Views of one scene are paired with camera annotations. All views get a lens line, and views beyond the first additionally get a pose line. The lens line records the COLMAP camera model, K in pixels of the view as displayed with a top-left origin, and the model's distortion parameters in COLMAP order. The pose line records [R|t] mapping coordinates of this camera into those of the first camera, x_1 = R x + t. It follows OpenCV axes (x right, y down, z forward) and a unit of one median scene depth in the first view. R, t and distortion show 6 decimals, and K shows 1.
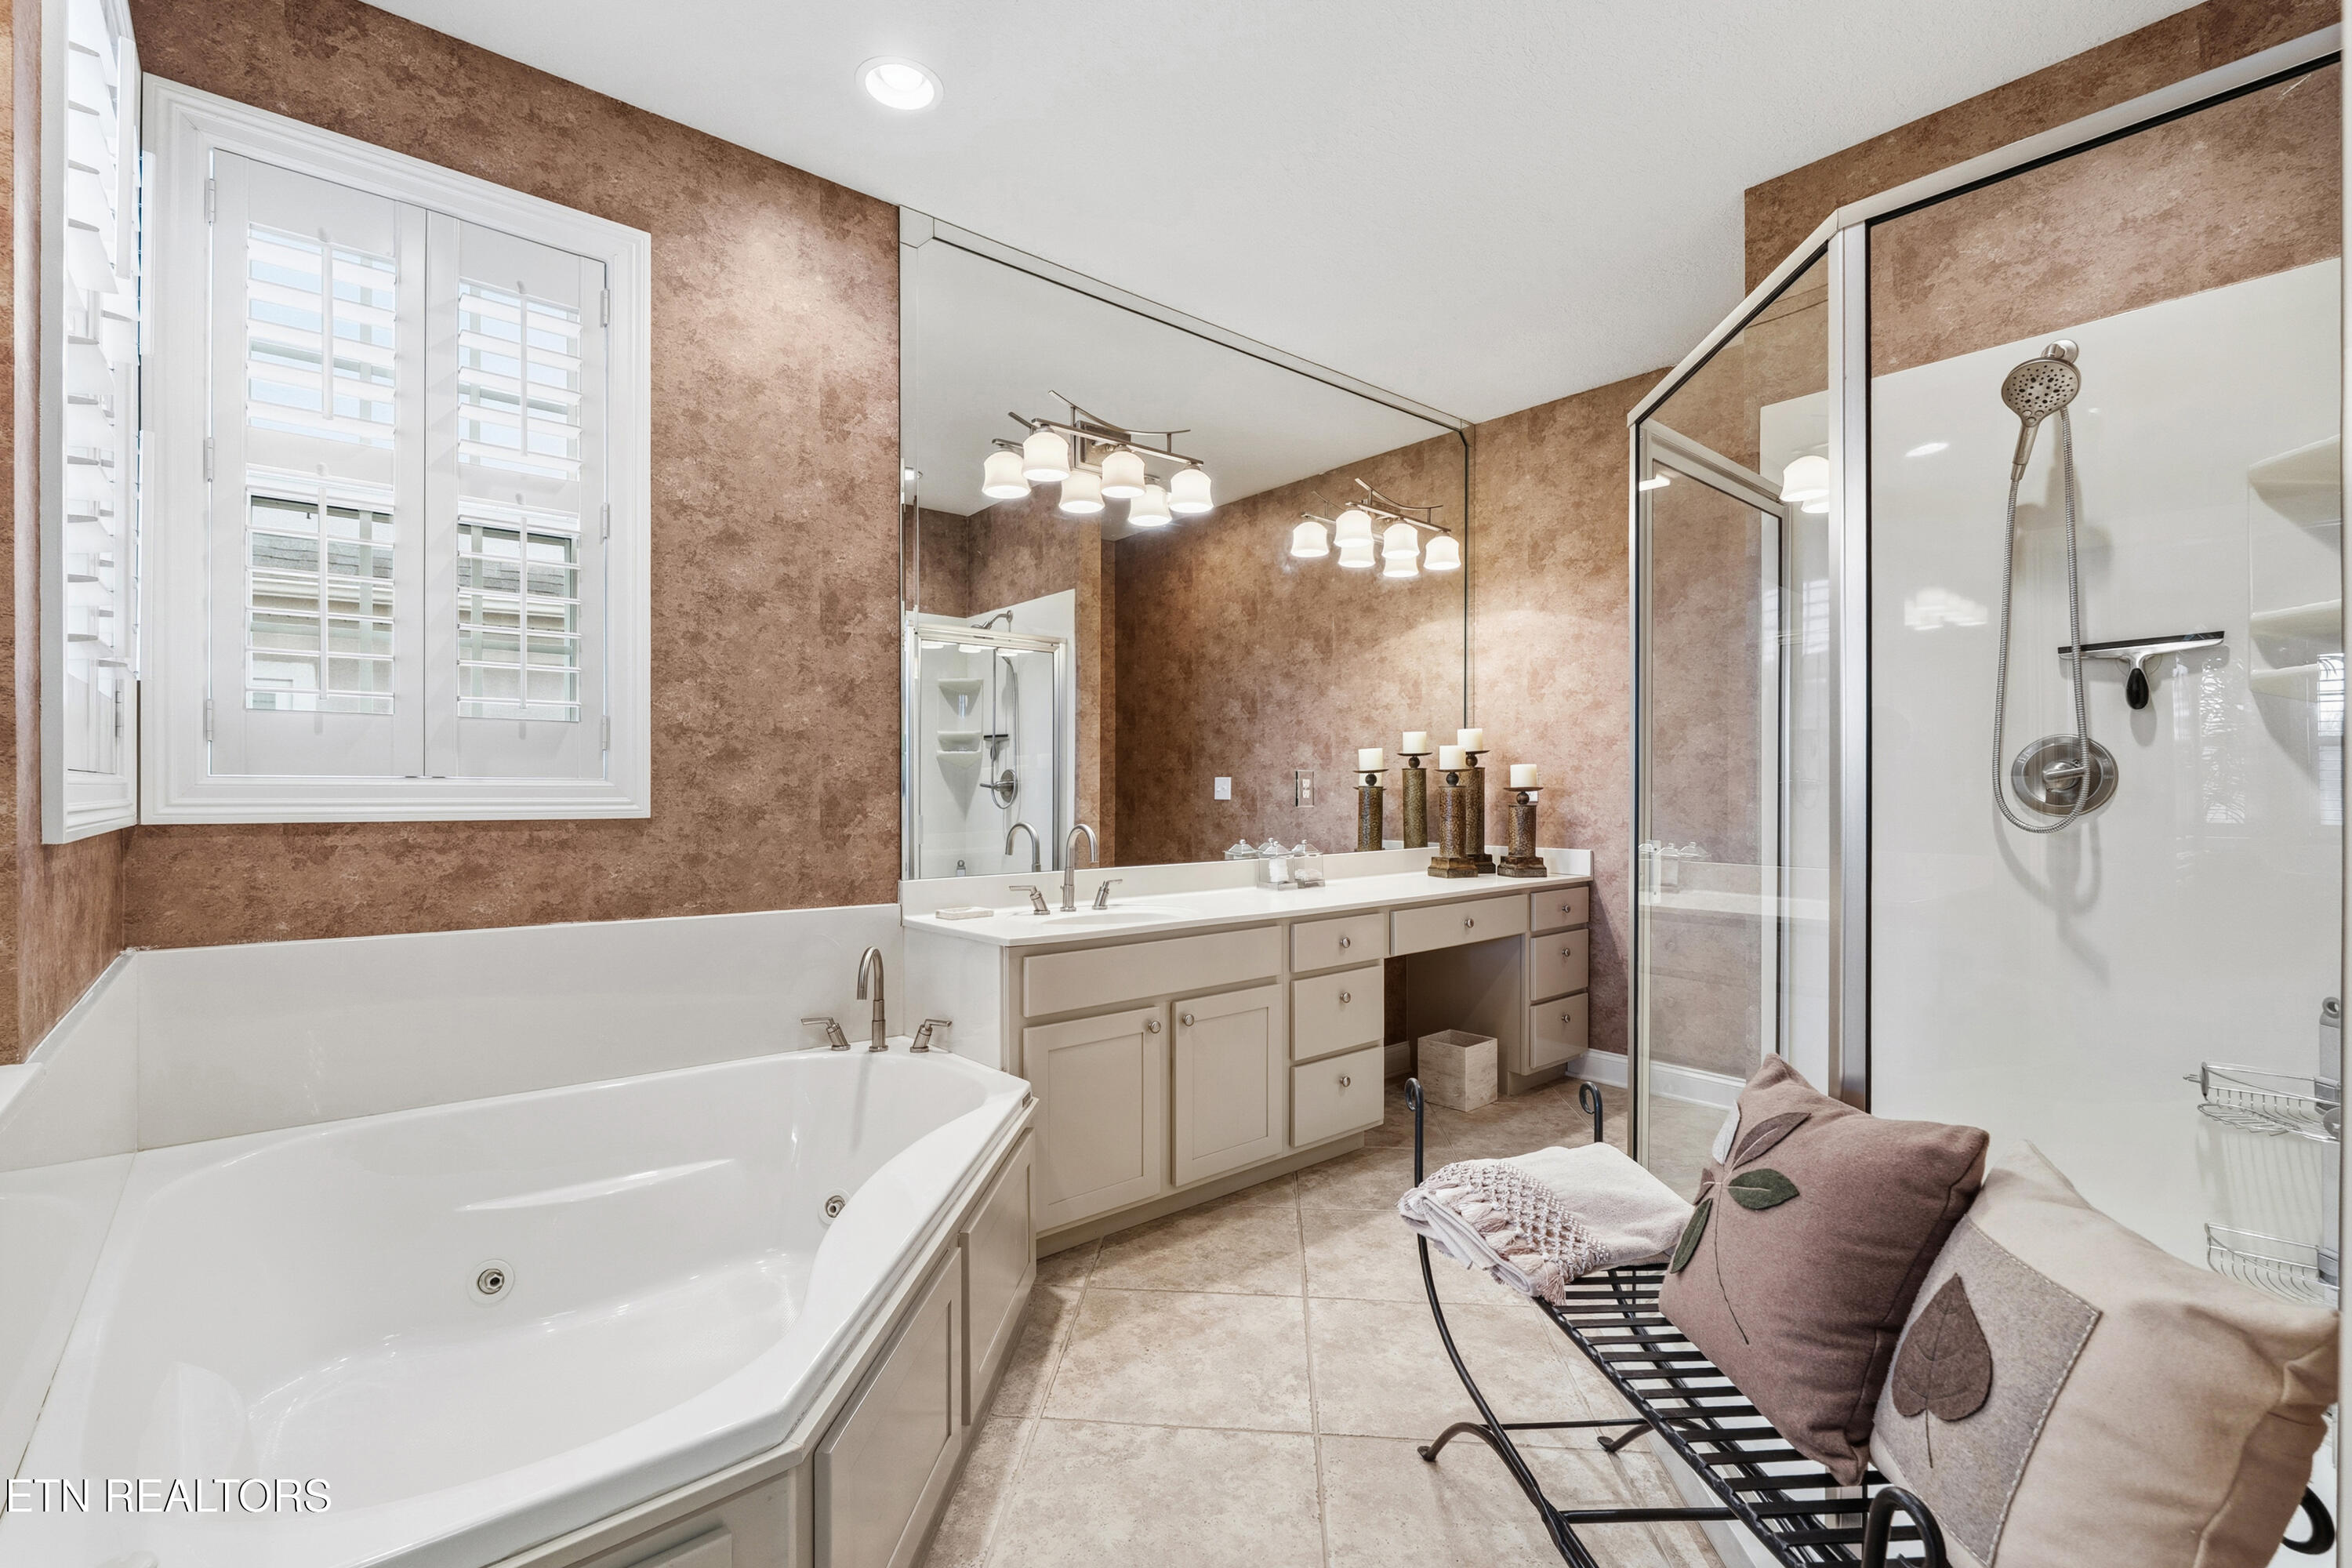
lens RADIAL K [[1032.1, 0, 1187.8], [0, 1032.1, 788.3], [0, 0, 1]] dist [-0.009325, 0.002911]
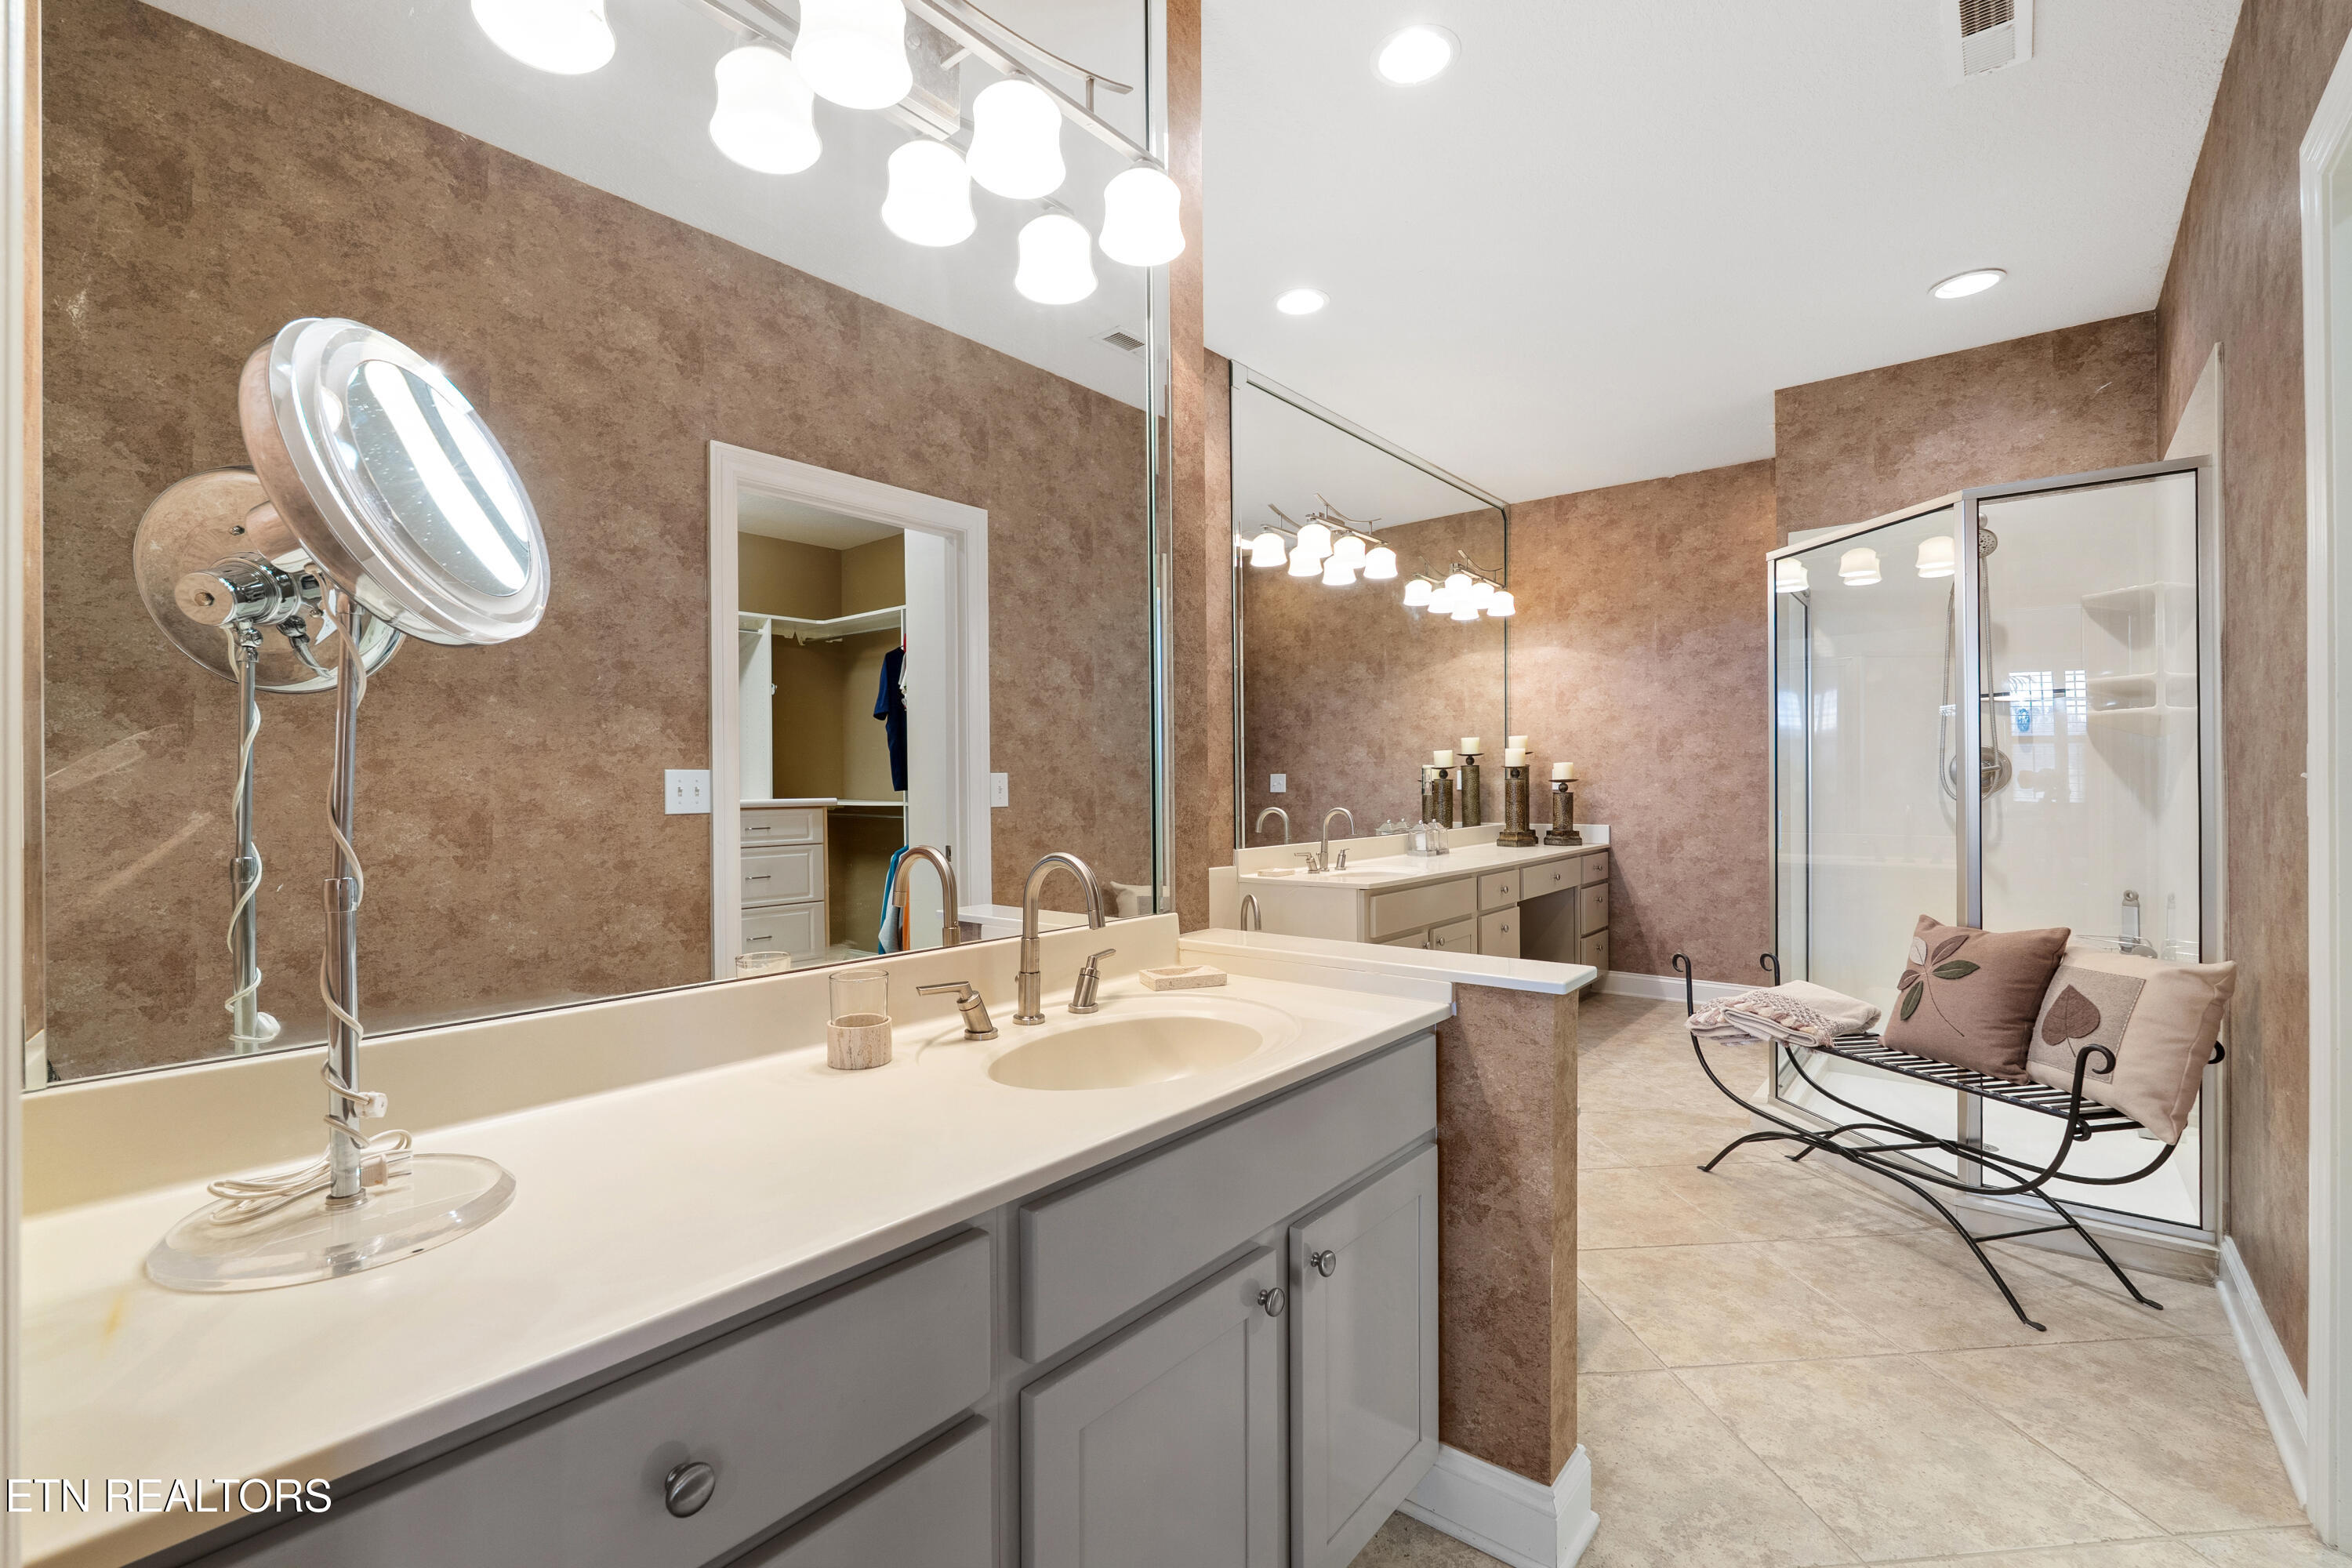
lens RADIAL K [[1032.1, 0, 1164.6], [0, 1032.1, 779.2], [0, 0, 1]] dist [-0.009325, 0.002911]
pose [[0.984166, -0.005956, 0.177149, -0.426333], [0.006679, 0.999972, -0.003483, -0.000070], [-0.177123, 0.004611, 0.984178, -0.236283]]
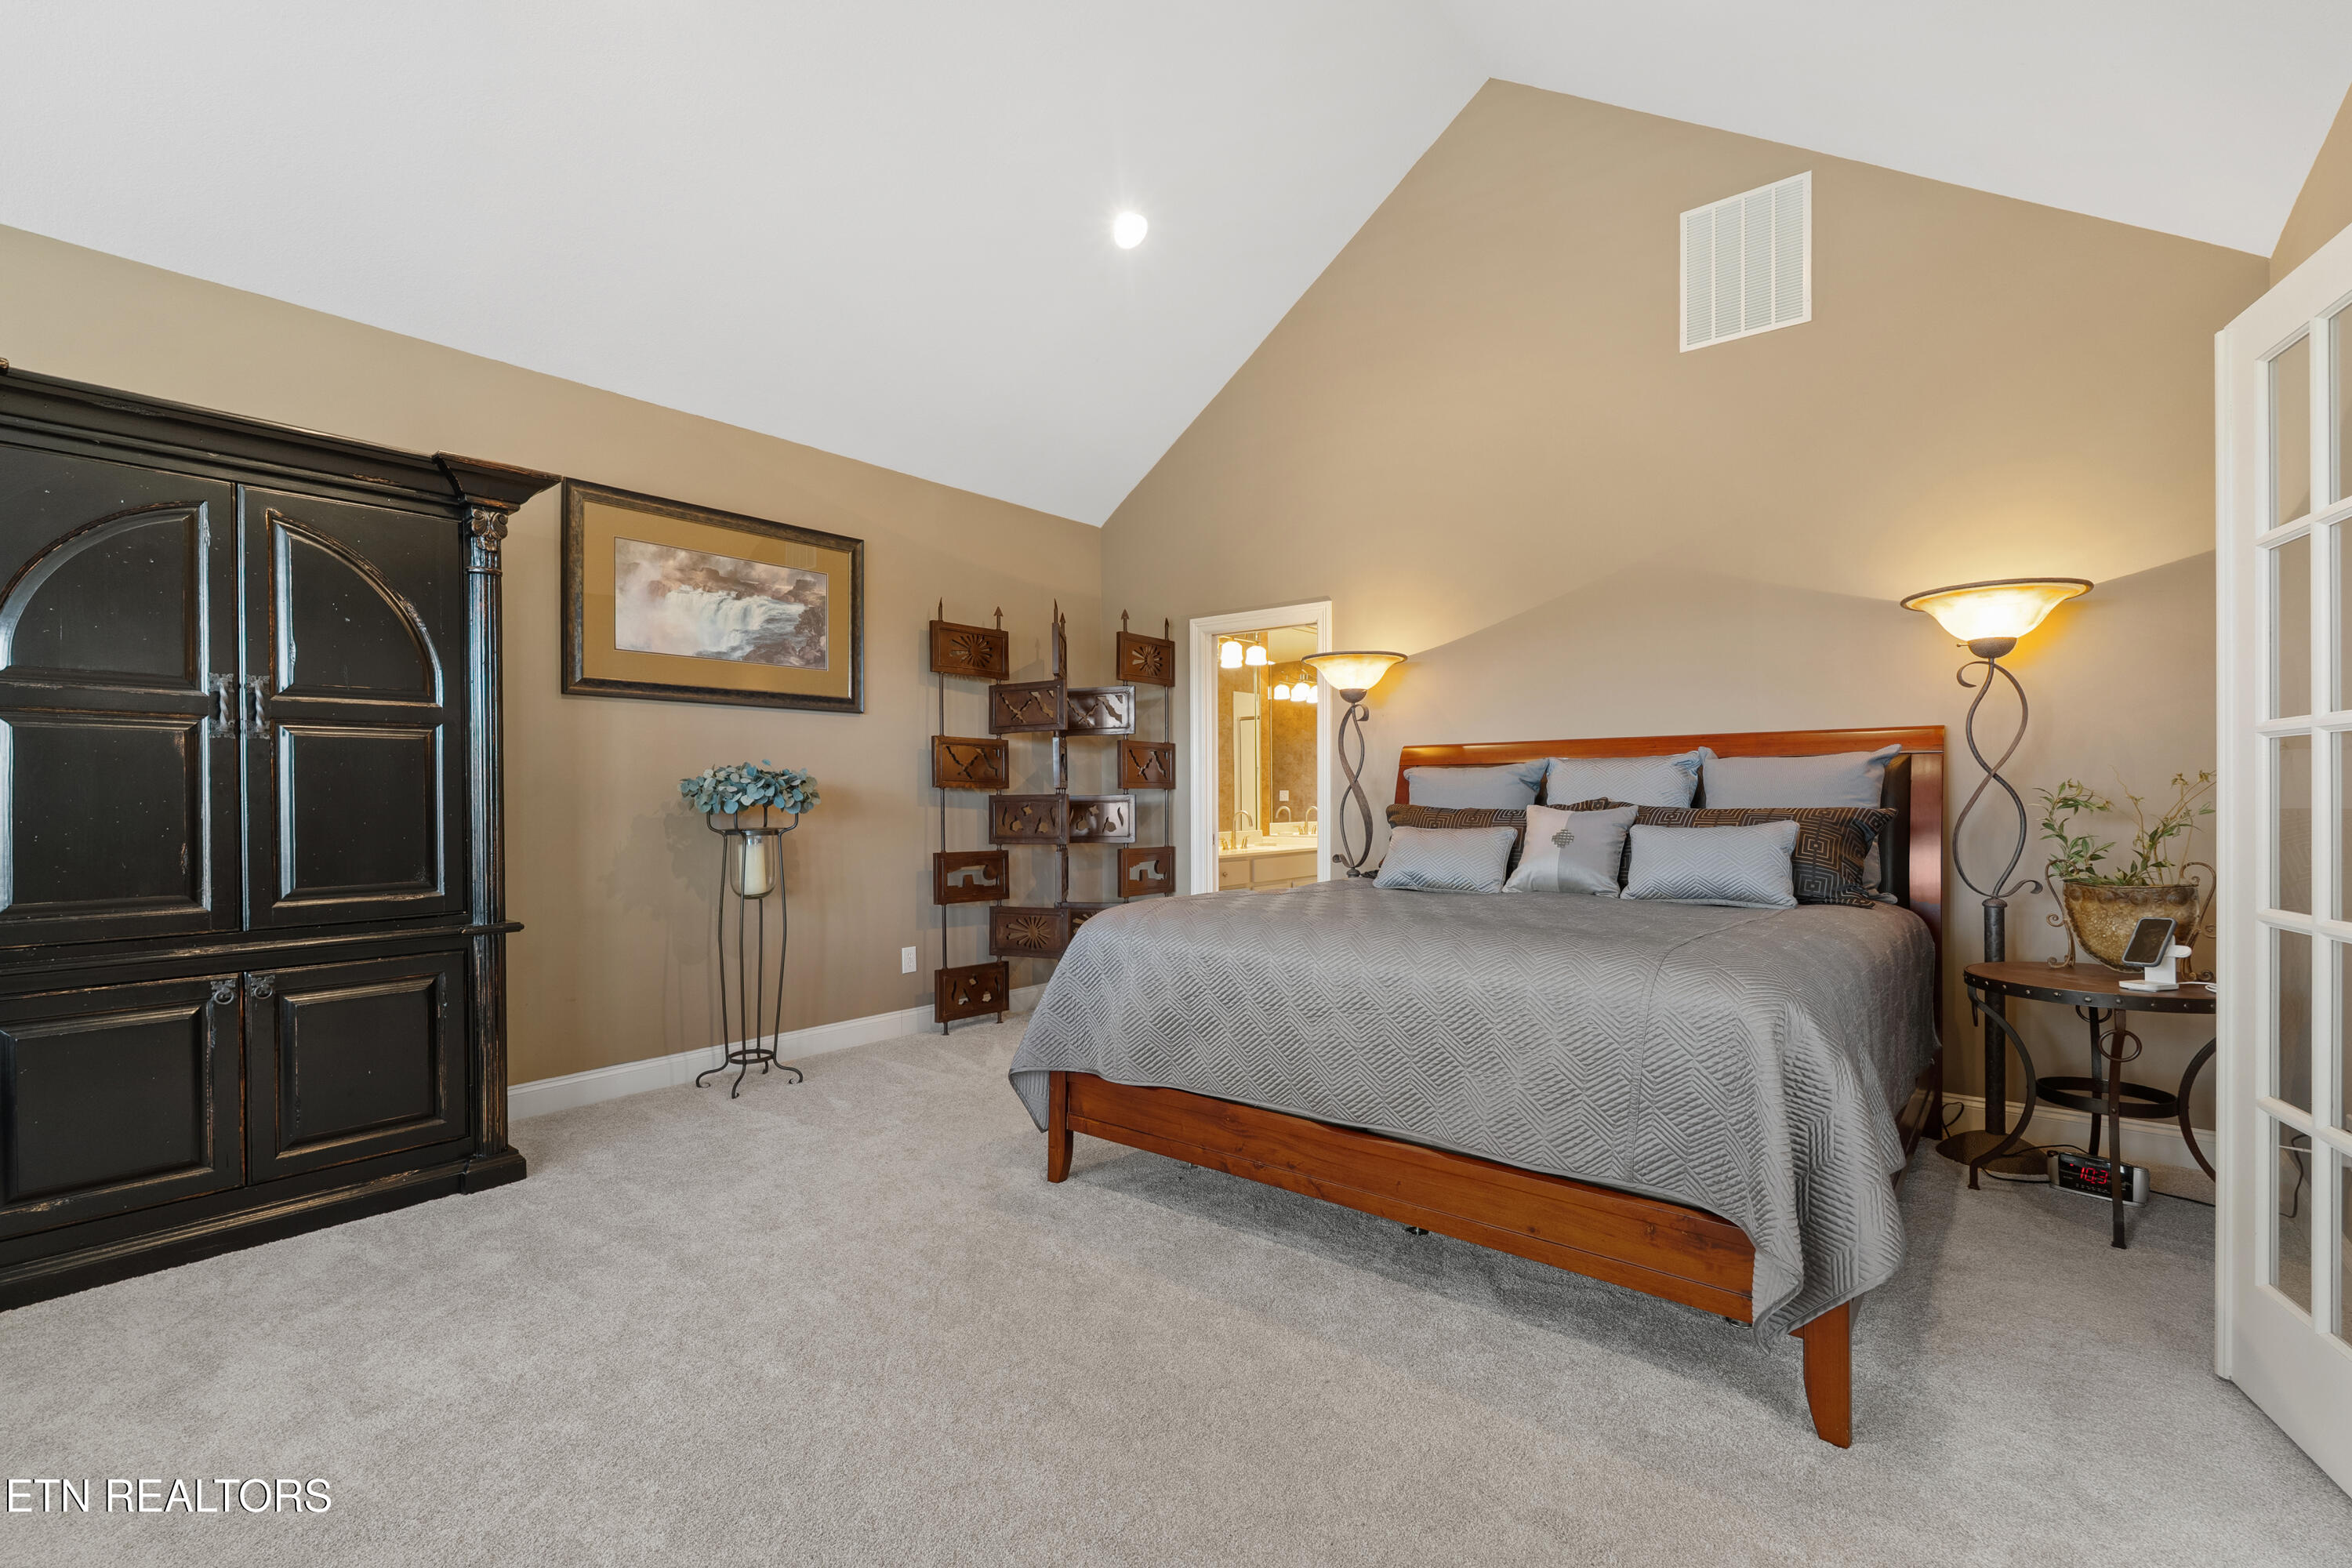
lens RADIAL K [[1032.1, 0, 1174.2], [0, 1032.1, 793.9], [0, 0, 1]] dist [-0.009325, 0.002911]
pose [[0.982203, -0.002485, 0.187806, -0.813251], [0.002741, 0.999996, -0.001100, -0.000716], [-0.187803, 0.001596, 0.982205, -1.468445]]
